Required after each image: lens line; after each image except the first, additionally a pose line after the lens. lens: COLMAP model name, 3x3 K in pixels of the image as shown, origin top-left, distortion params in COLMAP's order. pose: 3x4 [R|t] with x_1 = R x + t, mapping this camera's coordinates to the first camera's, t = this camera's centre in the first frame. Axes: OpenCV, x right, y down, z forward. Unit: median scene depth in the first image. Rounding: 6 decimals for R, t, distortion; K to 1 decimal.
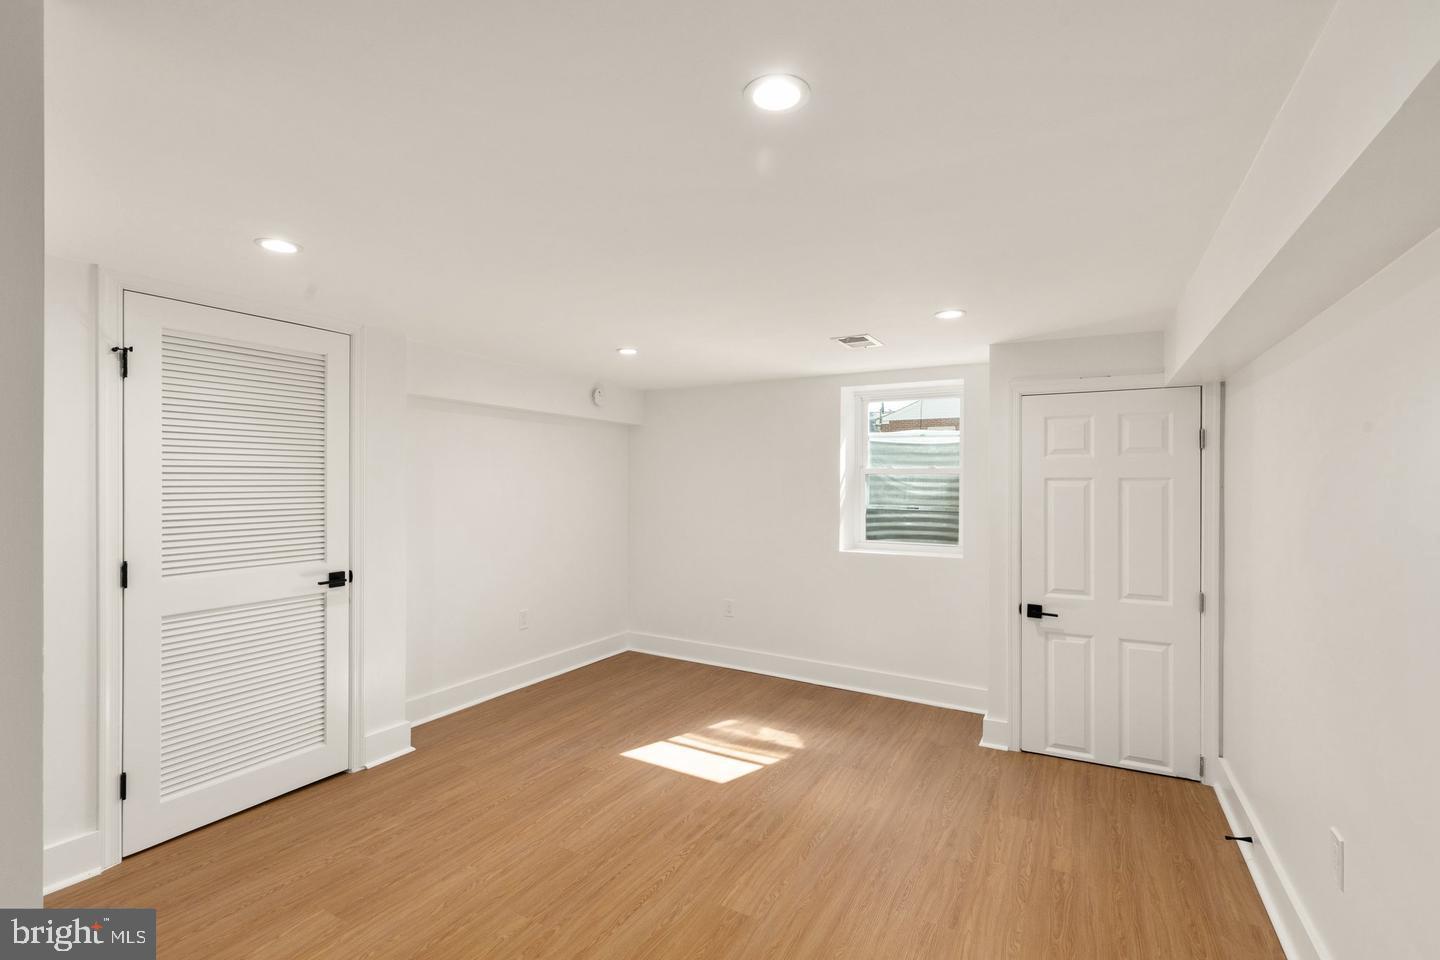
lens RADIAL K [[654.5, 0, 718.2], [0, 654.5, 479.8], [0, 0, 1]] dist [-0.005171, 0.000045]
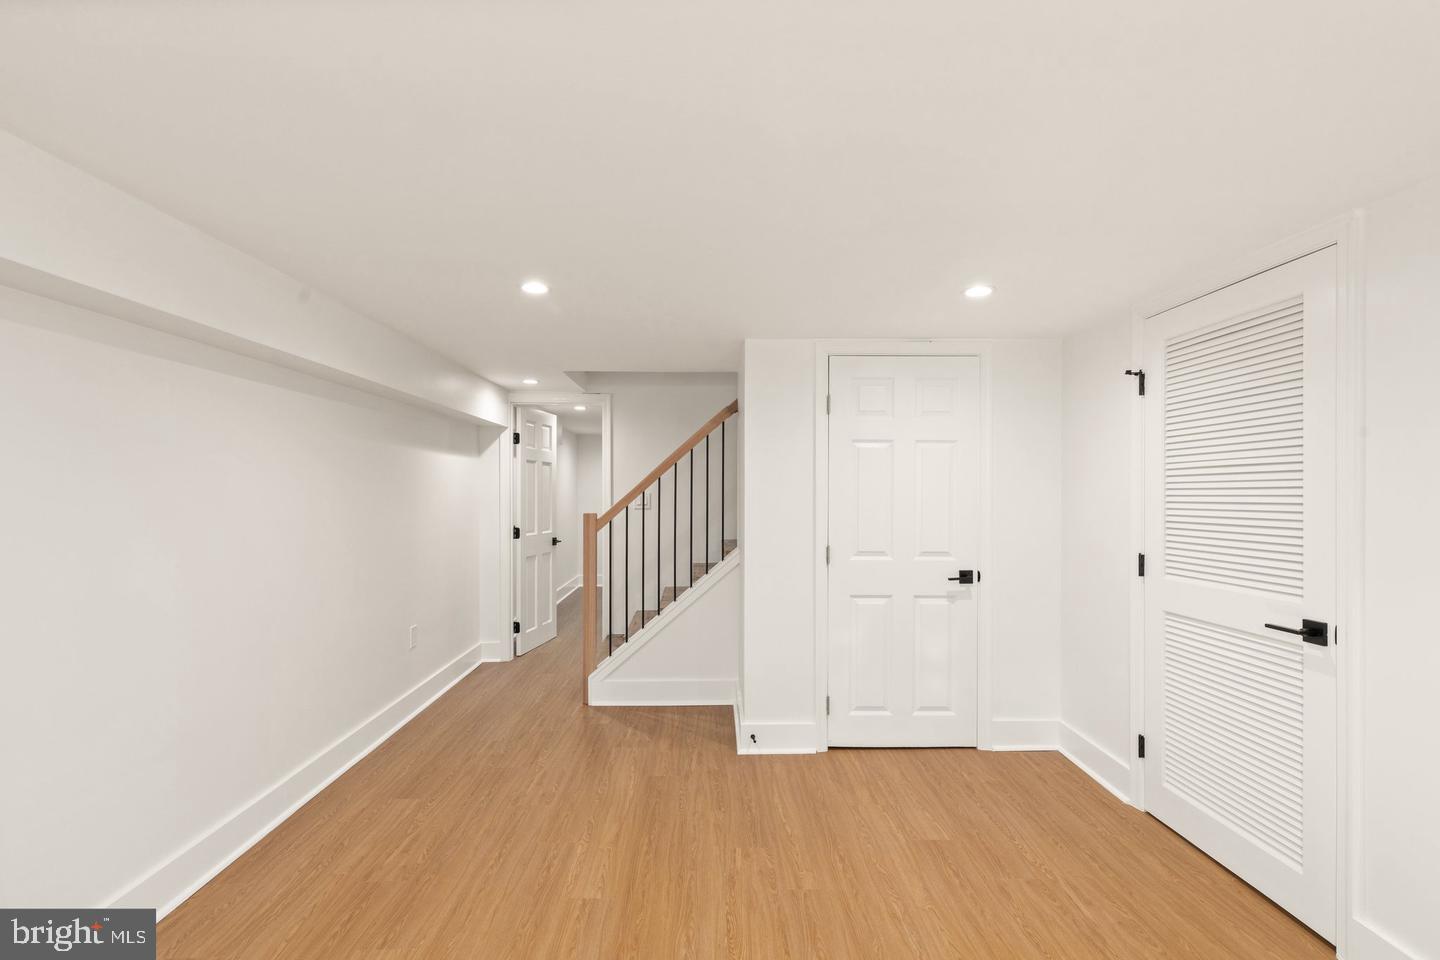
lens RADIAL K [[654.5, 0, 716.5], [0, 654.5, 484.4], [0, 0, 1]] dist [-0.005171, 0.000045]
pose [[-0.863430, -0.008740, -0.504393, 0.338802], [-0.005302, 0.999952, -0.008253, 0.018142], [0.504441, -0.004451, -0.863435, 1.653561]]
